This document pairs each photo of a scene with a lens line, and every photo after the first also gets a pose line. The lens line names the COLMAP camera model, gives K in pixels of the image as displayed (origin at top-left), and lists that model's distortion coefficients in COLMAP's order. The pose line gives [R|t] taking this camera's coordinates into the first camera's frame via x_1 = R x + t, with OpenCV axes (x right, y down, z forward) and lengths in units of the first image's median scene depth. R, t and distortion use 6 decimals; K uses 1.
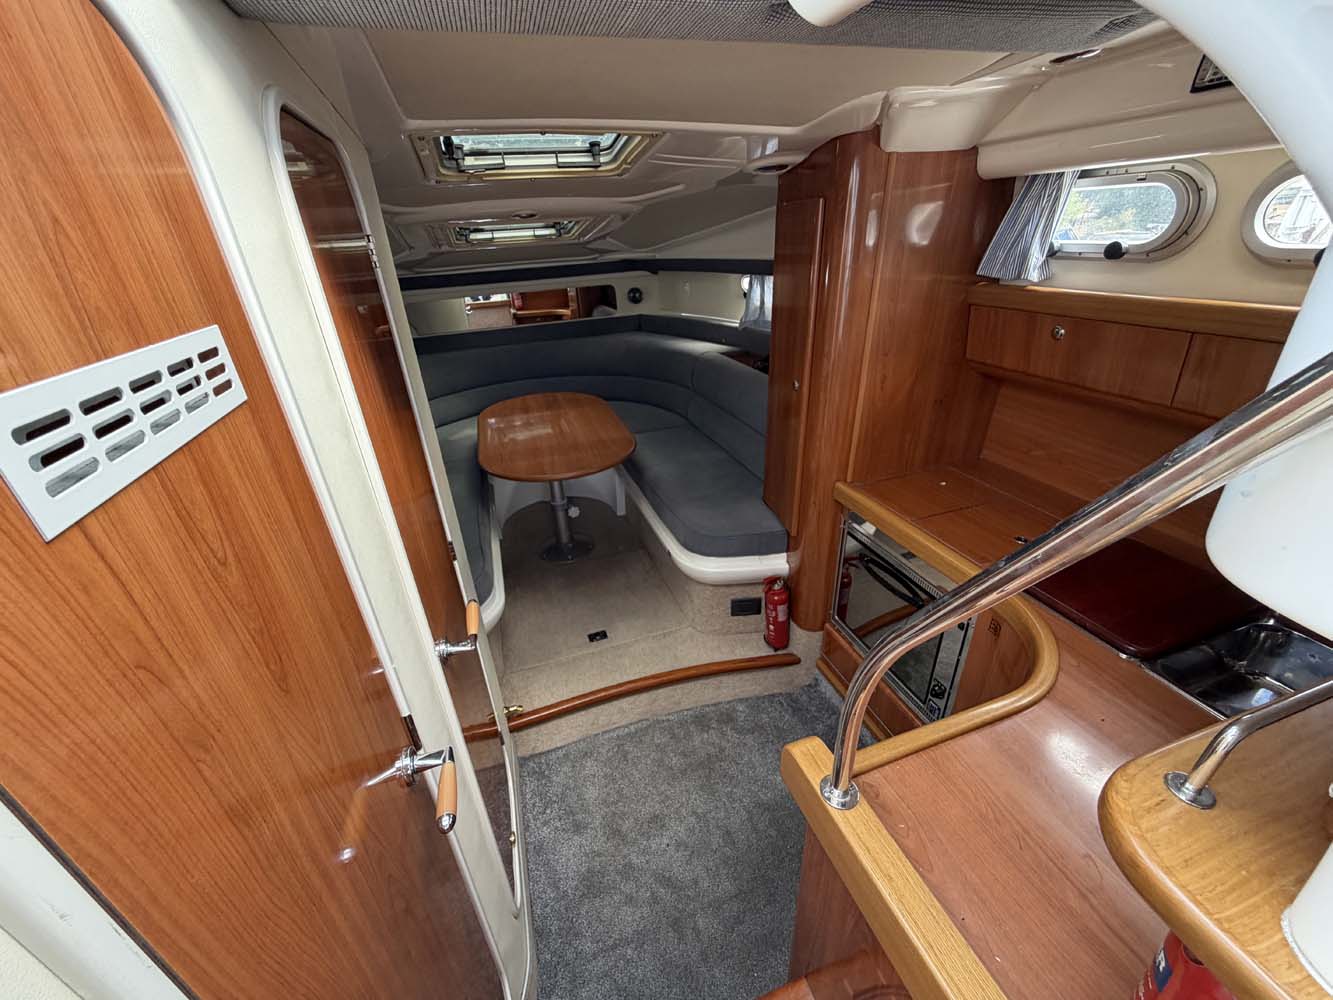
lens RADIAL K [[522.9, 0, 665.7], [0, 522.9, 507.1], [0, 0, 1]] dist [-0.001205, -0.000175]
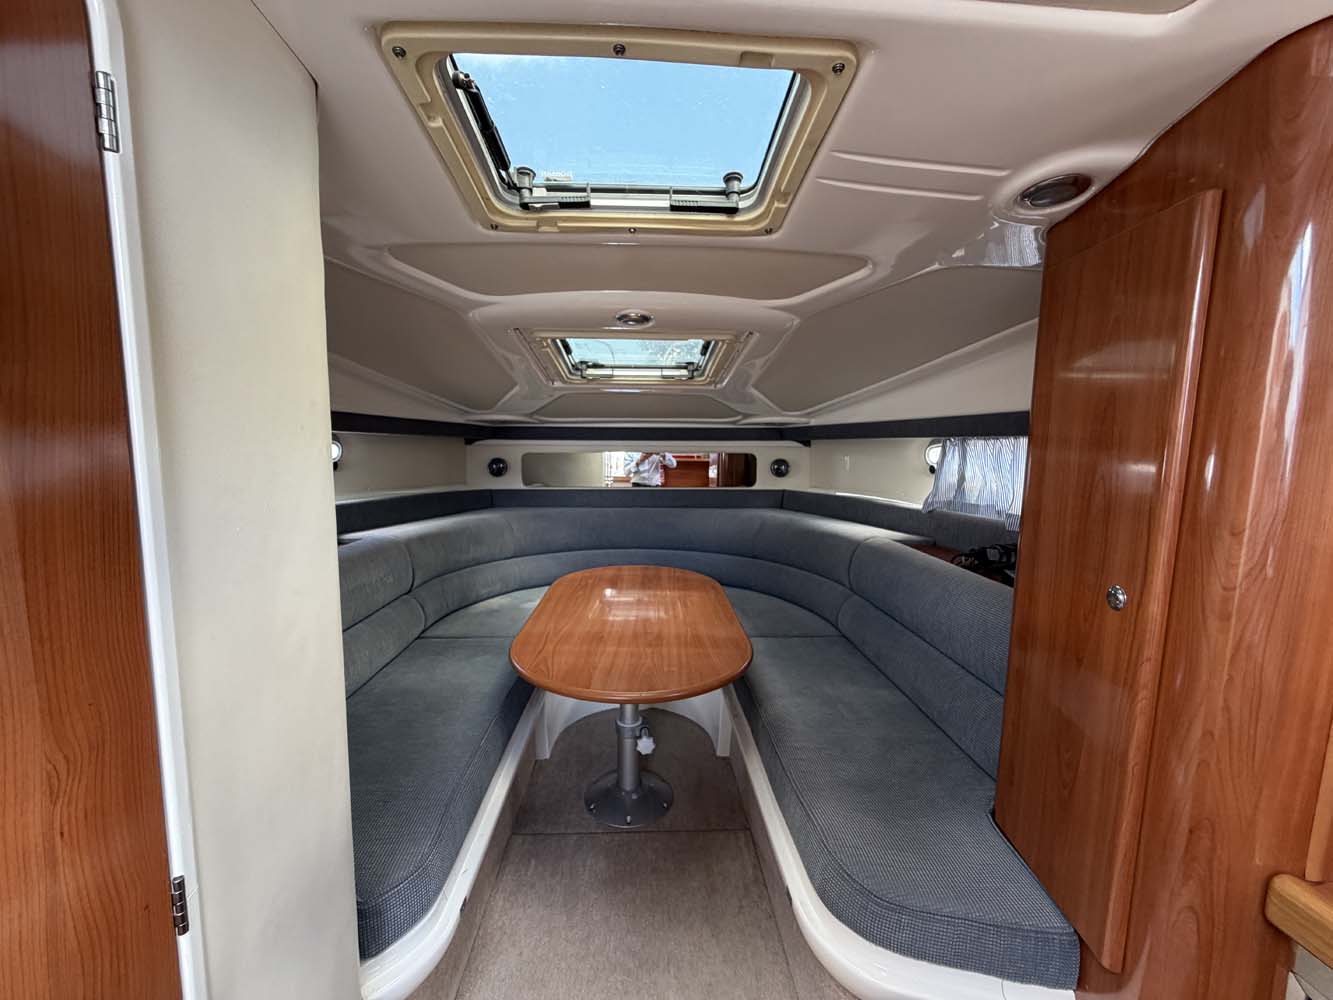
lens RADIAL K [[531.4, 0, 661.5], [0, 531.4, 502.8], [0, 0, 1]] dist [0.000508, -0.000058]
pose [[0.957528, 0.090956, -0.273619, -0.003424], [-0.182464, 0.925914, -0.330741, -0.053635], [0.223264, 0.366619, 0.903185, 0.291846]]
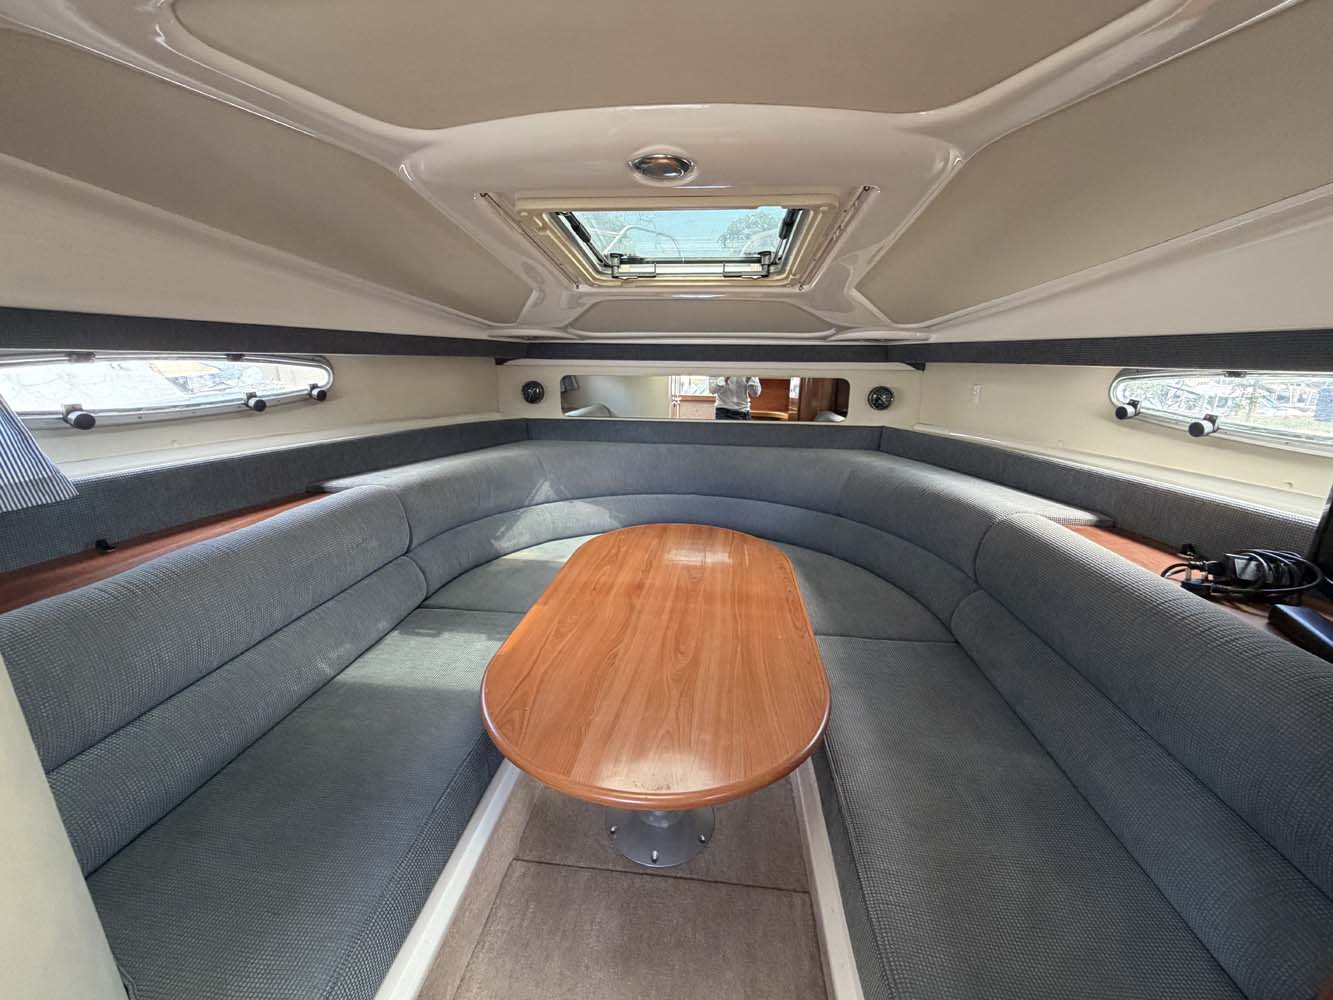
lens RADIAL K [[531.4, 0, 661.5], [0, 531.4, 502.8], [0, 0, 1]] dist [0.000508, -0.000058]
pose [[0.906383, 0.174083, -0.384922, -0.037228], [-0.246789, 0.957702, -0.147994, -0.156074], [0.342877, 0.229134, 0.911007, 0.454176]]
